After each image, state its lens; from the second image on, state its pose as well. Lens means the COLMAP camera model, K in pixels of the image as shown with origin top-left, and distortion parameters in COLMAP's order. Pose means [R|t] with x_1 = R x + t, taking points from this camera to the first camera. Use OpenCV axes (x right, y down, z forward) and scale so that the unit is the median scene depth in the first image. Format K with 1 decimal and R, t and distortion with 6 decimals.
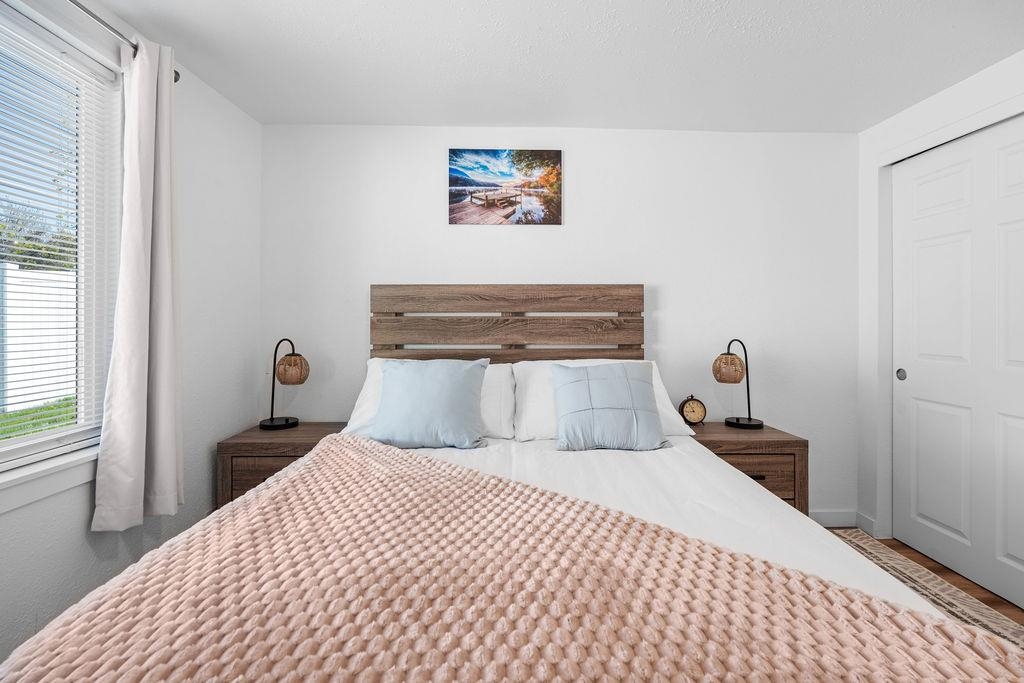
lens RADIAL K [[451.2, 0, 513.2], [0, 451.2, 337.6], [0, 0, 1]] dist [-0.003191, -0.000319]
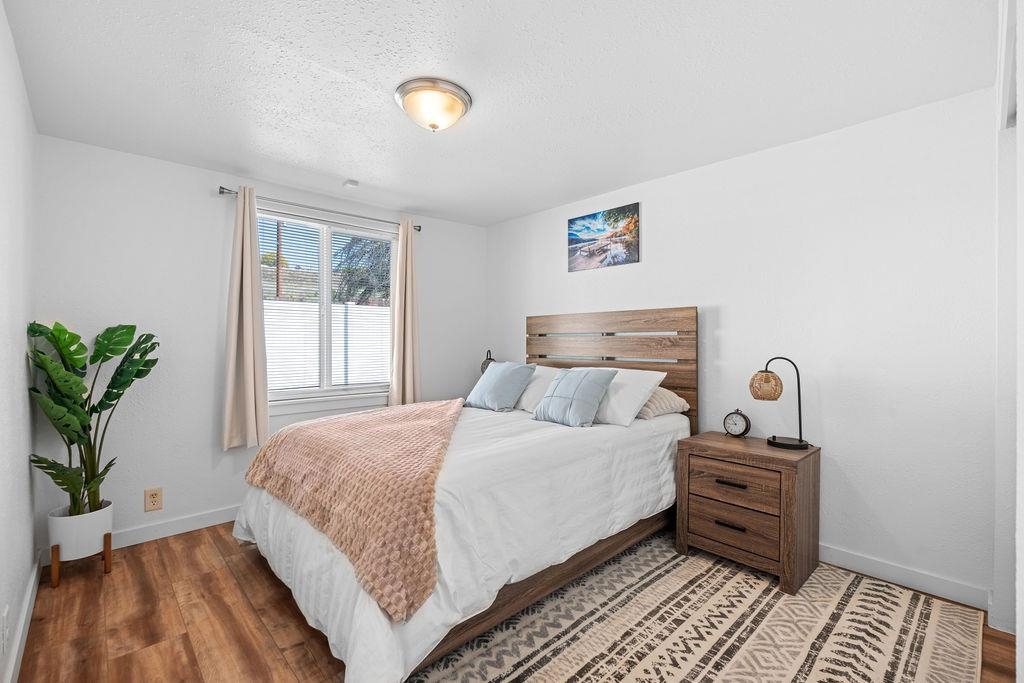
lens RADIAL K [[451.2, 0, 513.2], [0, 451.2, 337.6], [0, 0, 1]] dist [-0.003191, -0.000319]
pose [[0.690340, -0.012993, -0.723368, 0.766404], [-0.013988, 0.999412, -0.031300, 0.001597], [0.723350, 0.031726, 0.689753, -0.099416]]
